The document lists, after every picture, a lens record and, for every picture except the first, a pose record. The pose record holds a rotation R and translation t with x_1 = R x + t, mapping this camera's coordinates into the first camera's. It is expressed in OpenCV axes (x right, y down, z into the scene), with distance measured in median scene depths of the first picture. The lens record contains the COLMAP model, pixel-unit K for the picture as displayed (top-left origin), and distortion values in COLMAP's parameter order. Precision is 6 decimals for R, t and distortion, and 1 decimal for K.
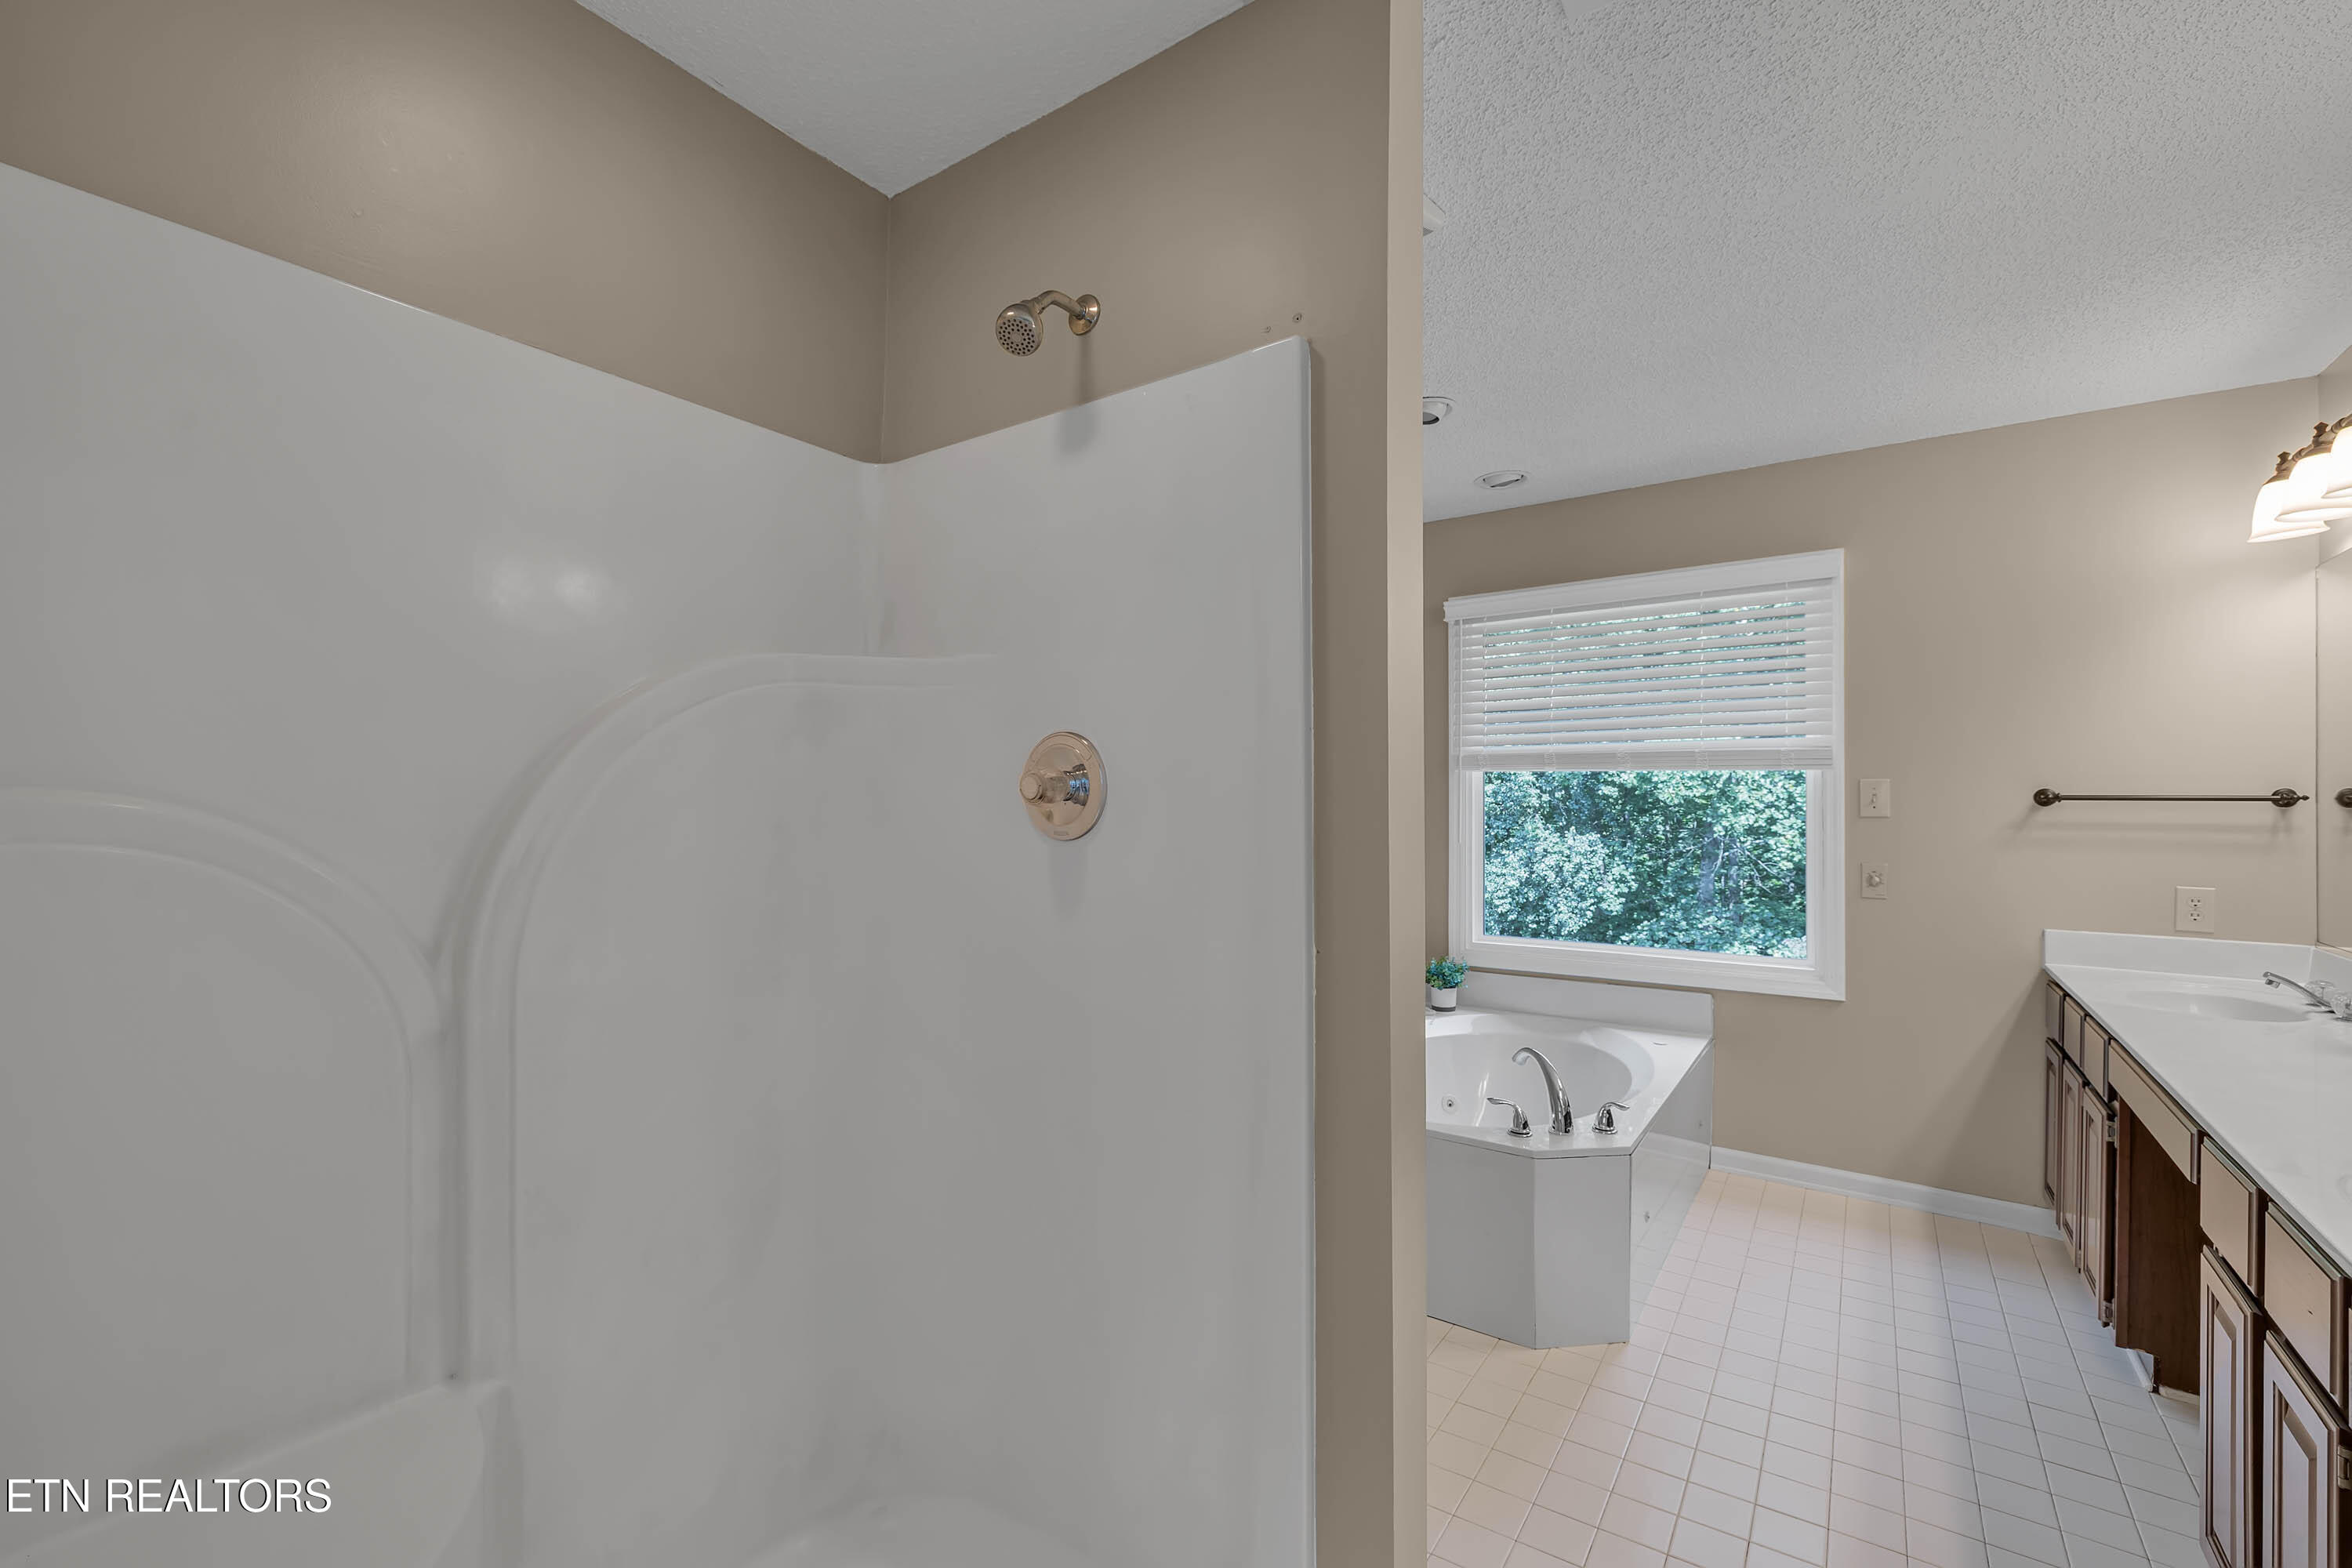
lens RADIAL K [[990.3, 0, 1177.3], [0, 990.3, 787.6], [0, 0, 1]] dist [-0.000299, -0.000268]
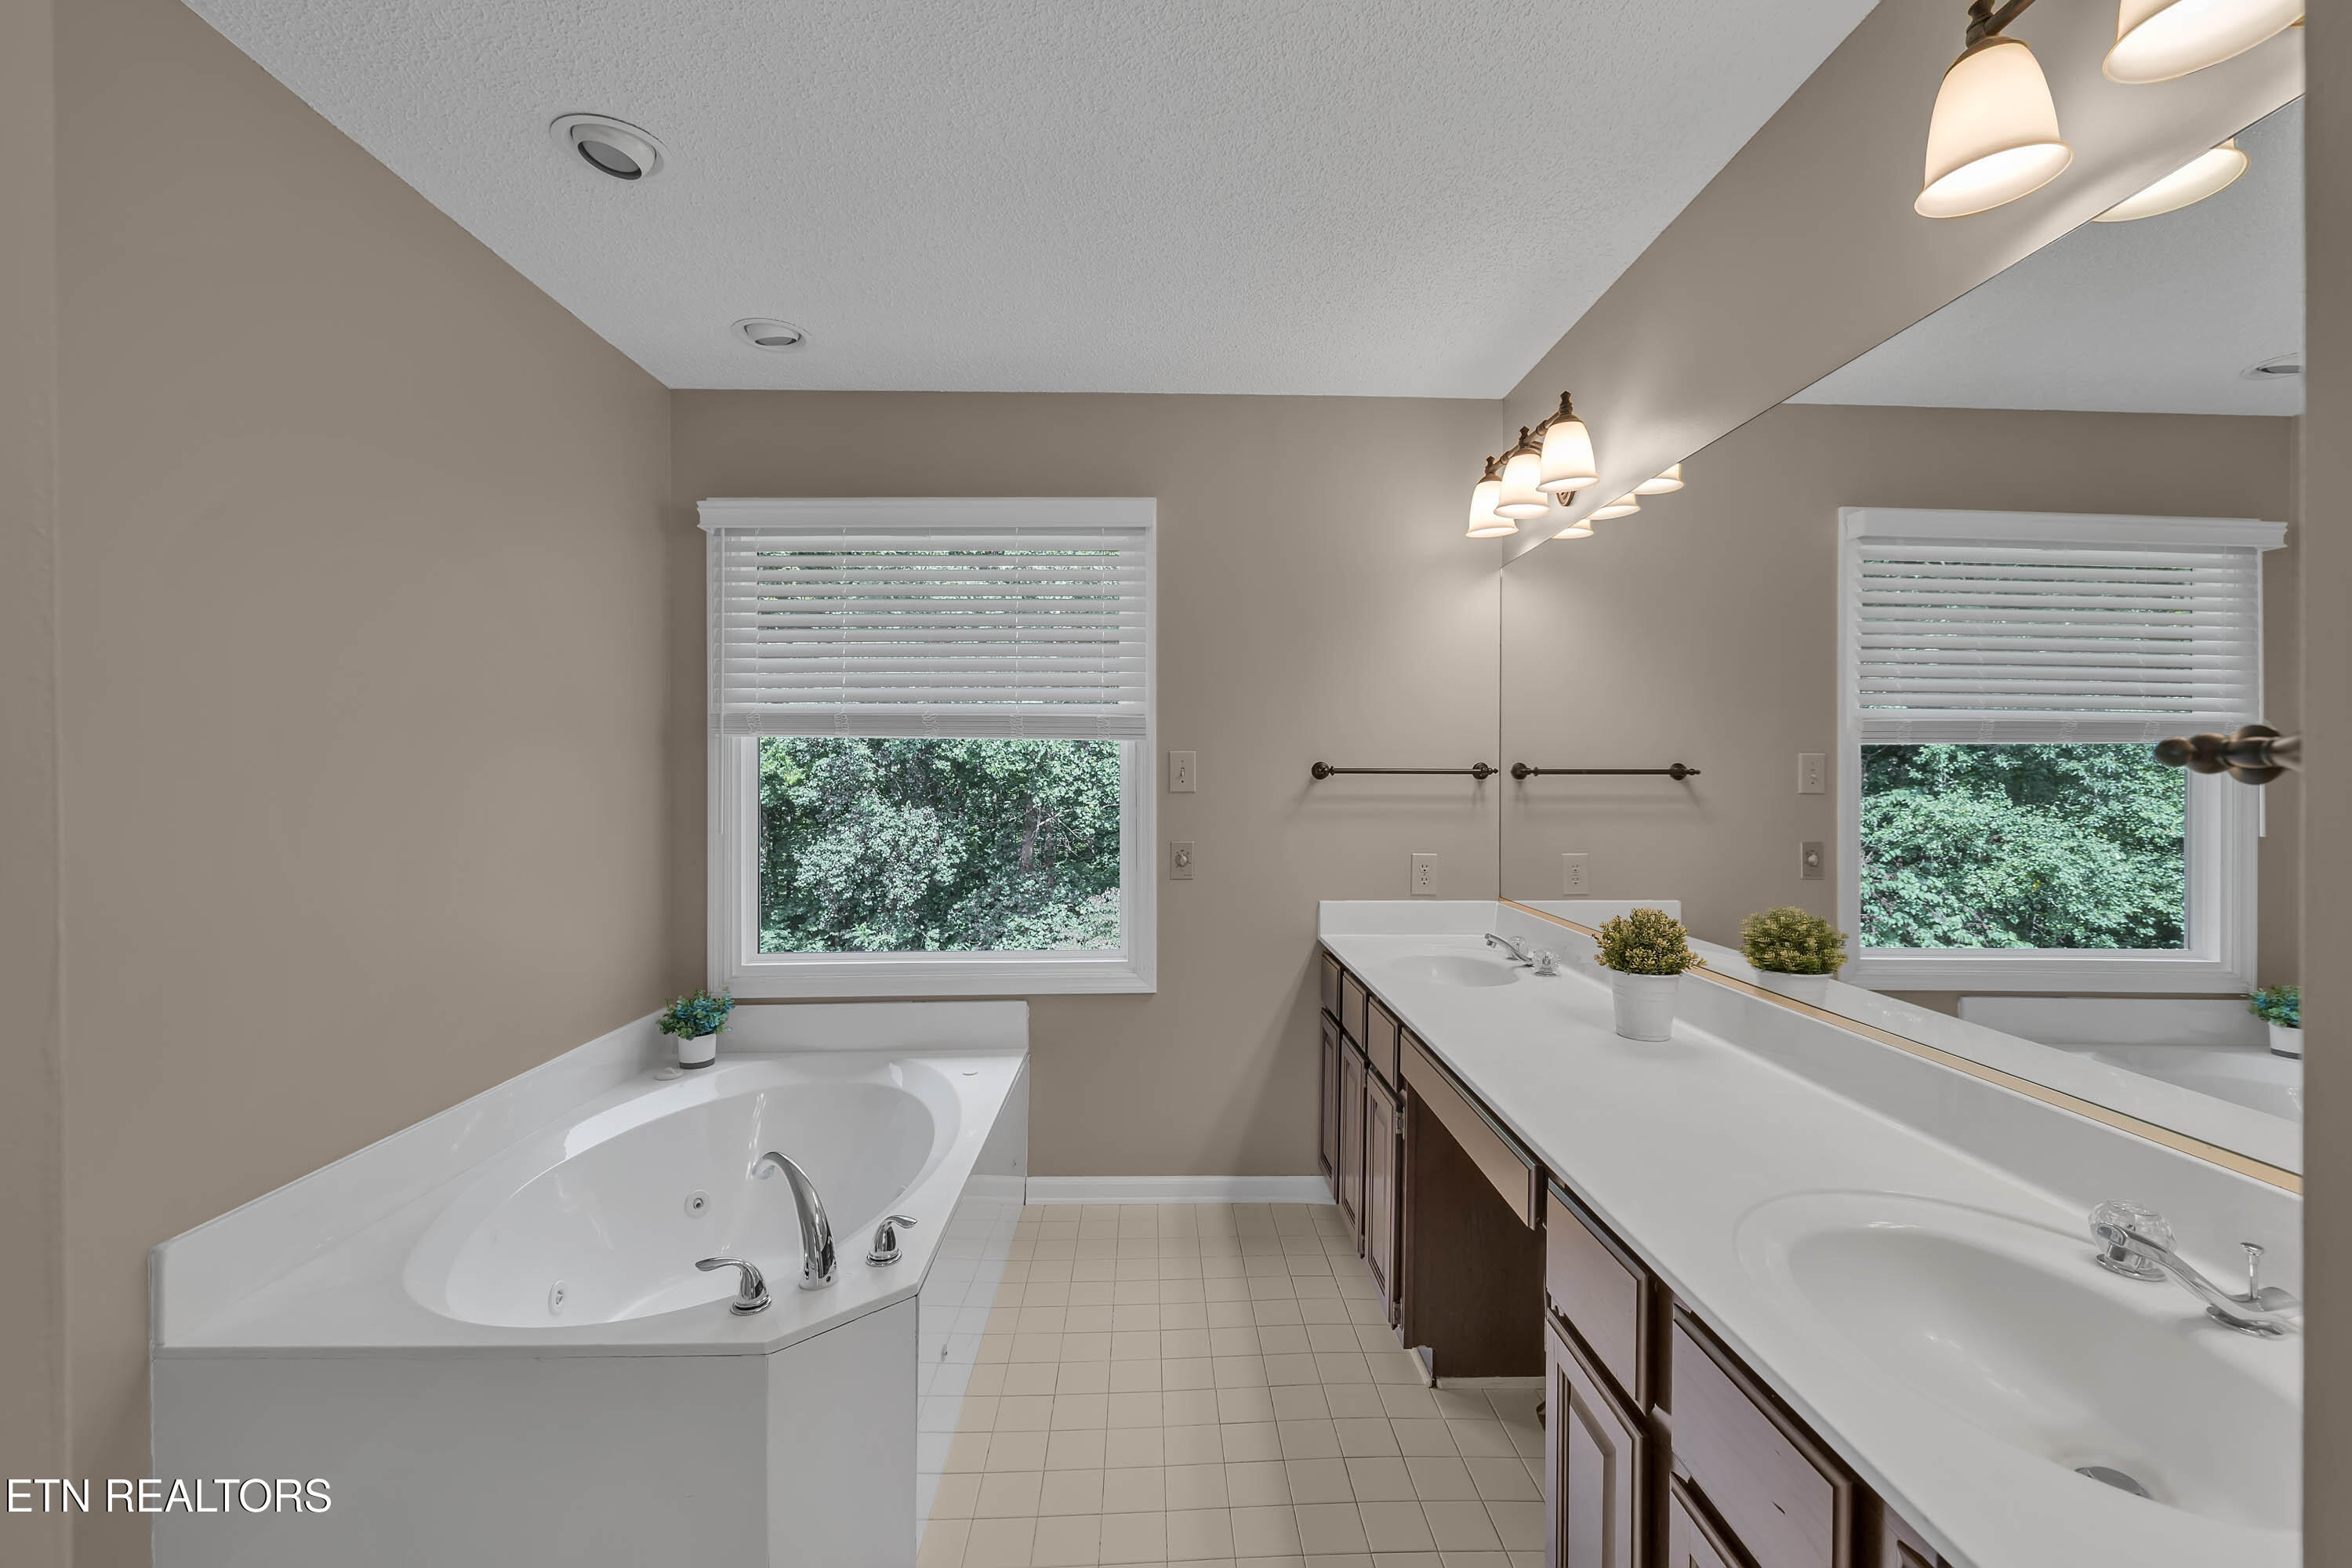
lens RADIAL K [[990.3, 0, 1177.3], [0, 990.3, 787.6], [0, 0, 1]] dist [-0.000299, -0.000268]
pose [[0.801526, -0.010966, 0.597860, 0.114209], [-0.004607, 0.999689, 0.024513, 0.002265], [-0.597943, -0.022402, 0.801226, 0.204825]]
